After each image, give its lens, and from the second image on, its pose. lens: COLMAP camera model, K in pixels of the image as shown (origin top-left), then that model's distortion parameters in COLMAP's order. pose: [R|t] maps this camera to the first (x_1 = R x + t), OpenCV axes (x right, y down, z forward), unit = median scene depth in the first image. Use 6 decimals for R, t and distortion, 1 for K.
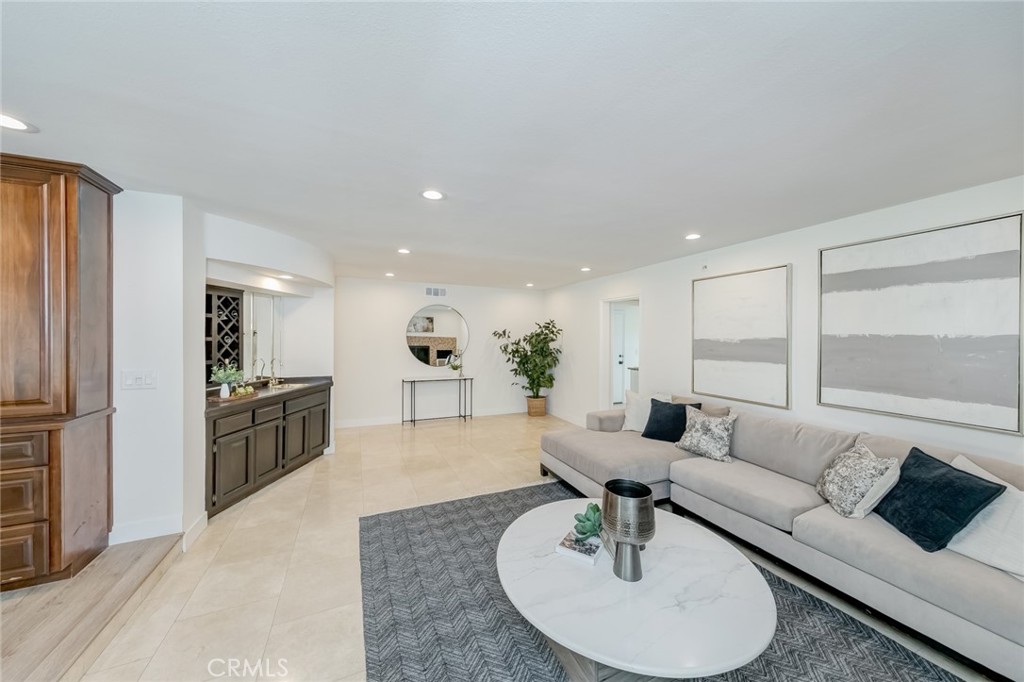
lens RADIAL K [[349.3, 0, 513.5], [0, 349.3, 337.6], [0, 0, 1]] dist [0.000853, -0.000031]
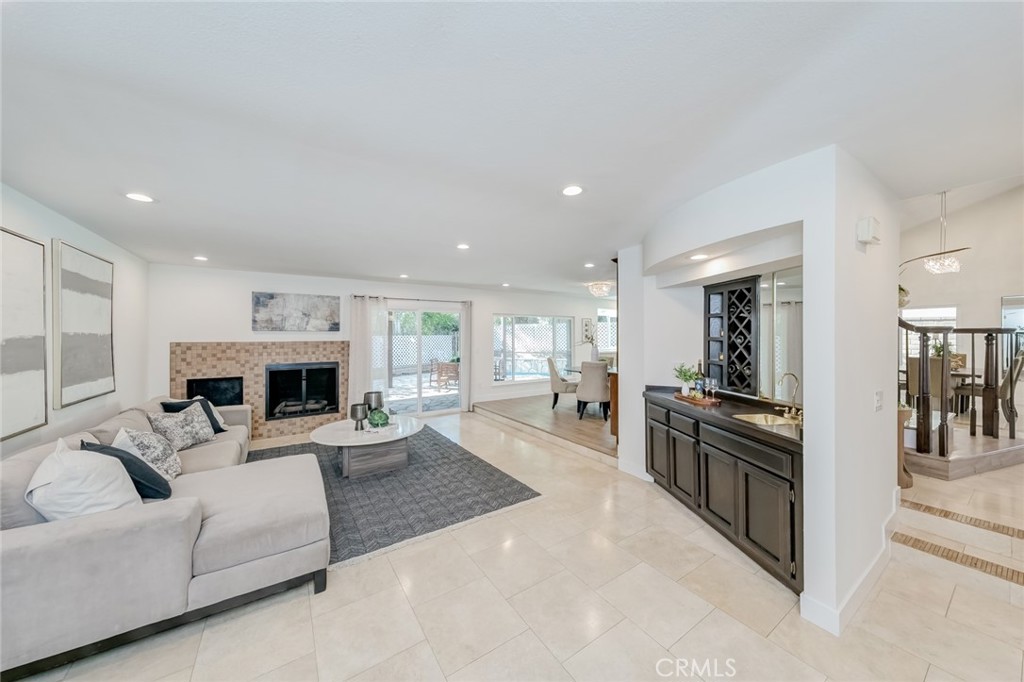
lens RADIAL K [[349.3, 0, 513.5], [0, 349.3, 337.6], [0, 0, 1]] dist [0.000853, -0.000031]
pose [[-0.986567, -0.002030, -0.163345, -0.129675], [-0.003228, 0.999970, 0.007068, -0.004562], [0.163326, 0.007501, -0.986544, 1.686641]]
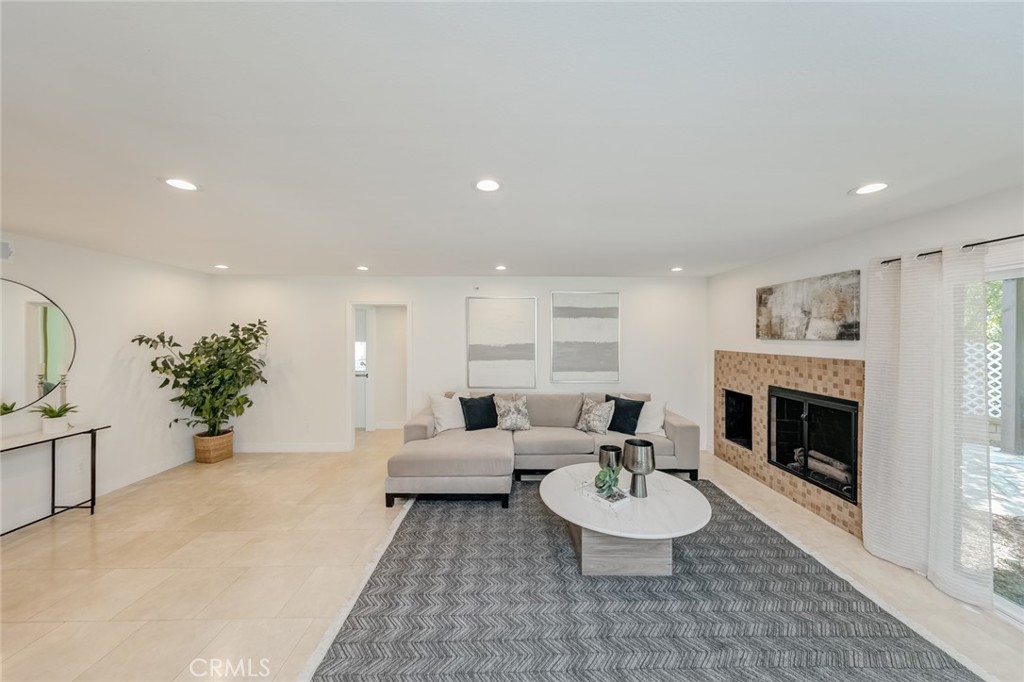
lens RADIAL K [[354.5, 0, 510.5], [0, 354.5, 335.2], [0, 0, 1]] dist [-0.000649, -0.000045]
pose [[0.398170, -0.003729, 0.917304, -0.639466], [0.002689, 0.999992, 0.002898, -0.035170], [-0.917308, 0.001313, 0.398177, 0.395363]]
